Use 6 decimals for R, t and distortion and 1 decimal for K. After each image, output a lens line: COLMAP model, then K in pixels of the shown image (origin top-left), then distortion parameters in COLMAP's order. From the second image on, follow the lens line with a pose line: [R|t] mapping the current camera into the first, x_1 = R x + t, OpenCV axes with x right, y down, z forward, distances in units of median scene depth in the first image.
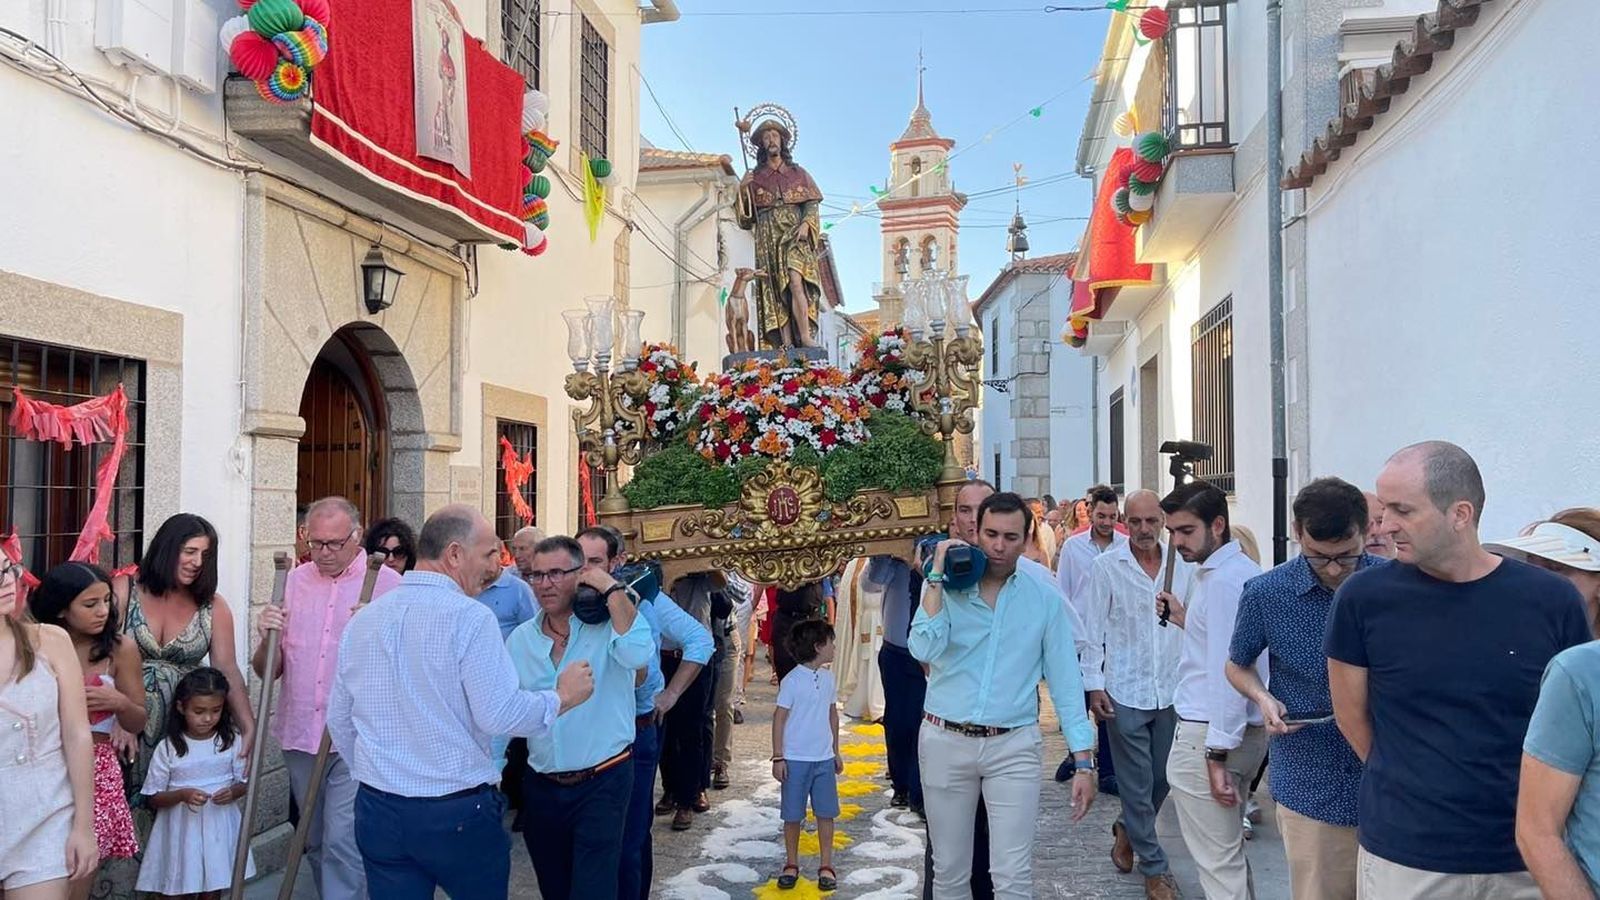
lens RADIAL K [[1178.8, 0, 779.1], [0, 1178.8, 492.6], [0, 0, 1]] dist [0.006084, 0.000102]
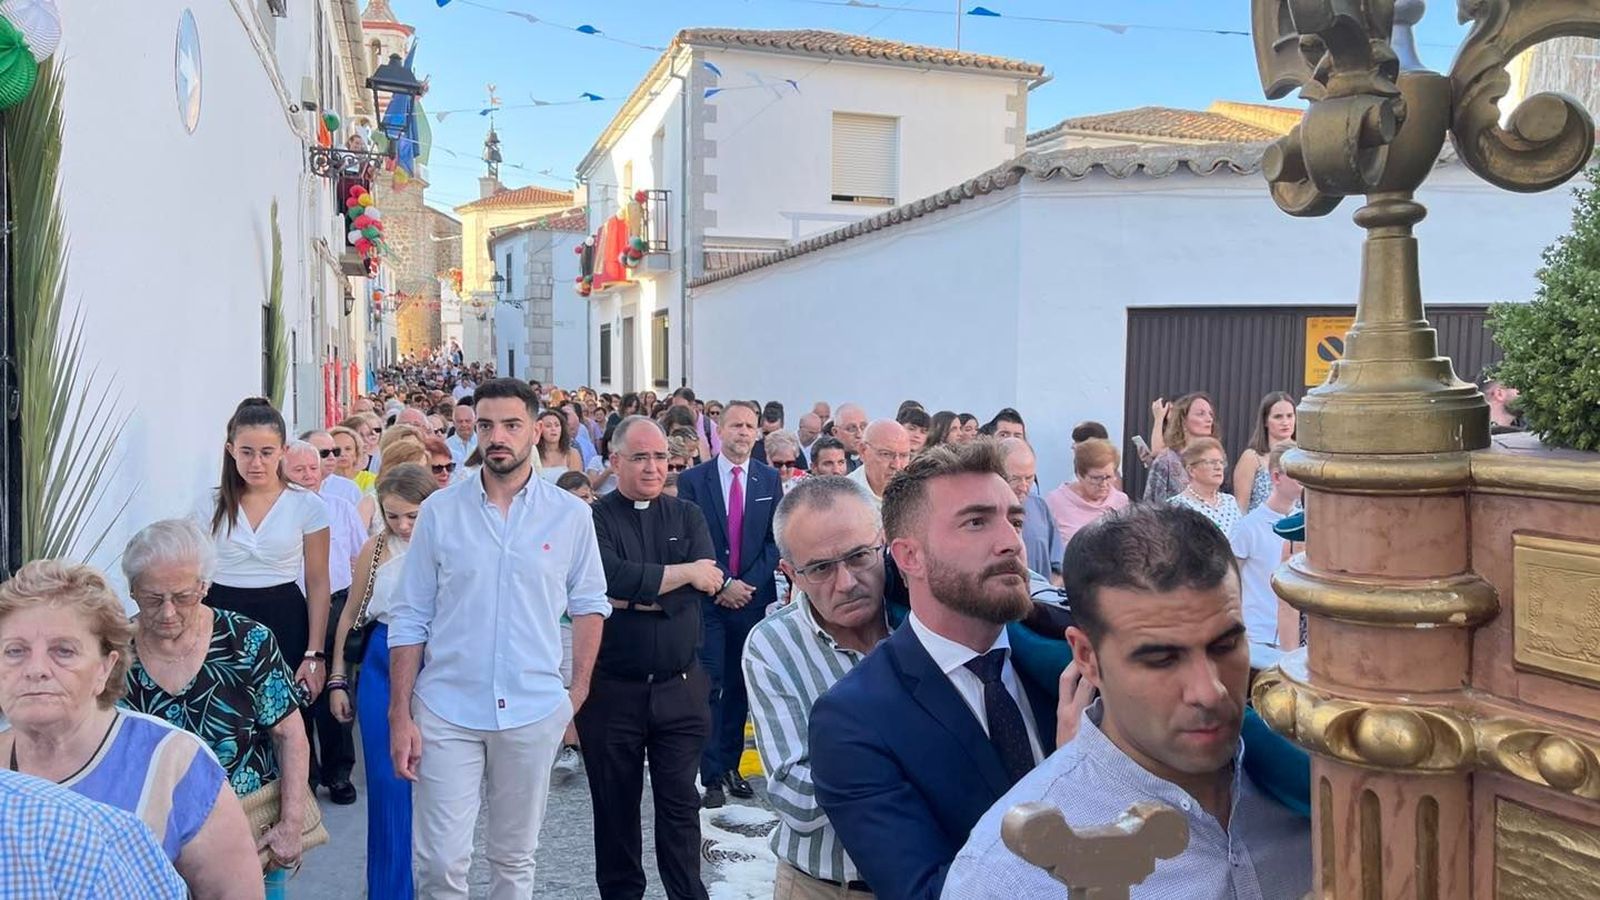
lens RADIAL K [[1203.6, 0, 800.8], [0, 1203.6, 454.8], [0, 0, 1]] dist [0.055220, -0.002547]
pose [[0.886702, -0.013181, 0.462154, -0.082758], [-0.020342, 0.997513, 0.067480, -0.005370], [-0.461894, -0.069236, 0.884229, -0.211537]]
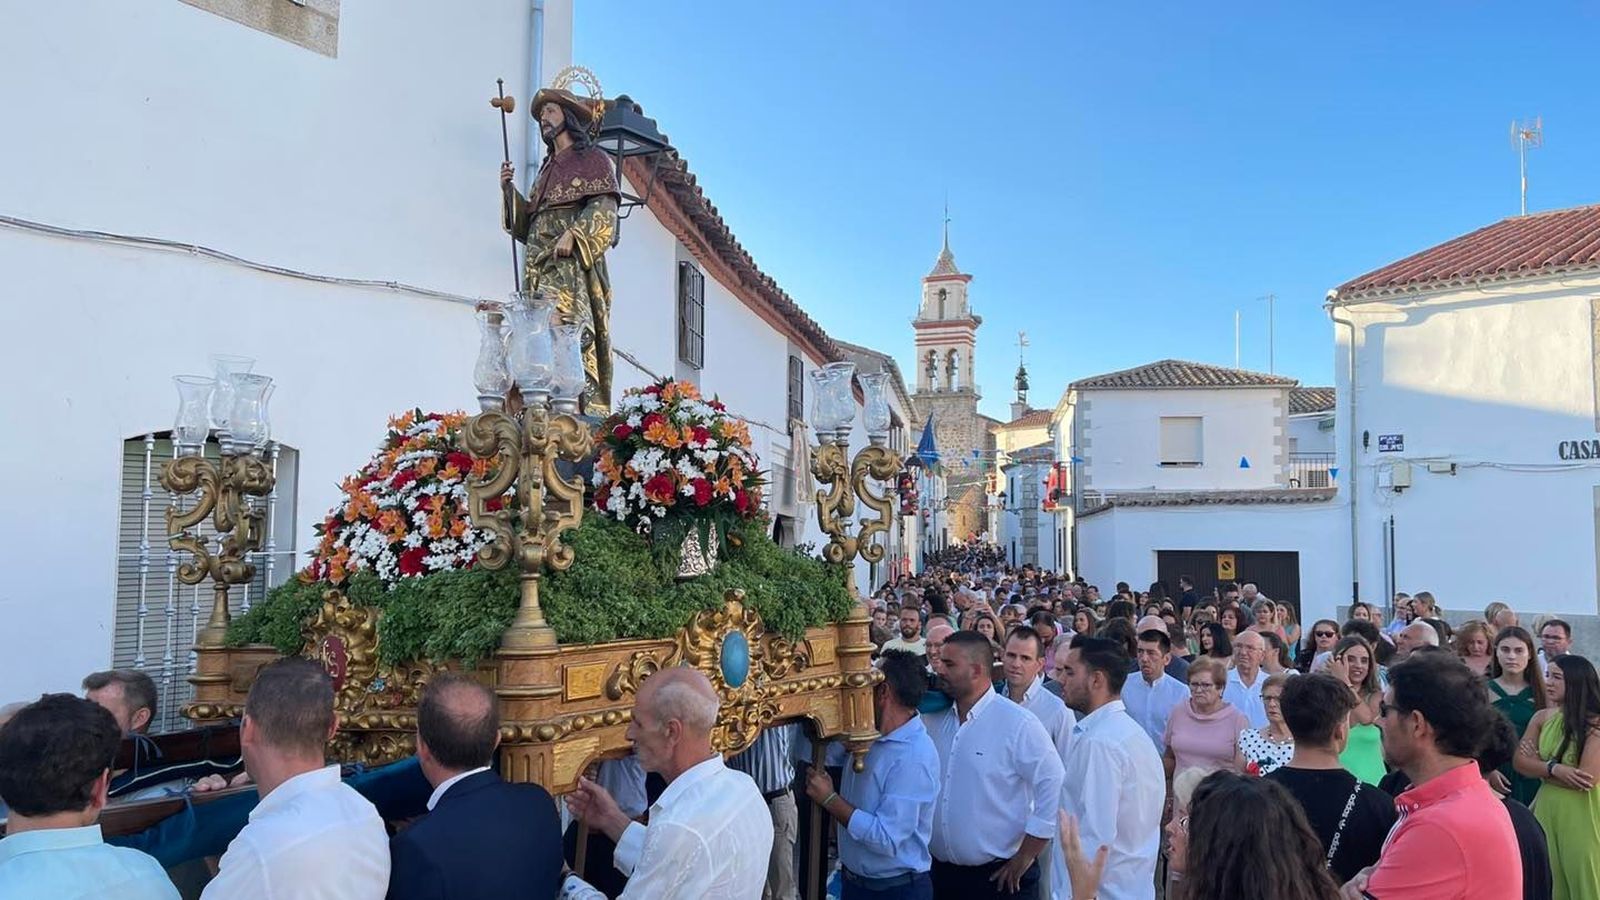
lens RADIAL K [[1212.3, 0, 747.2], [0, 1212.3, 454.5], [0, 0, 1]] dist [-0.000807, -0.033738]
pose [[0.999677, 0.013728, -0.021385, -0.111047], [-0.015093, 0.997769, -0.065036, -0.018414], [0.020445, 0.065338, 0.997654, -0.532800]]
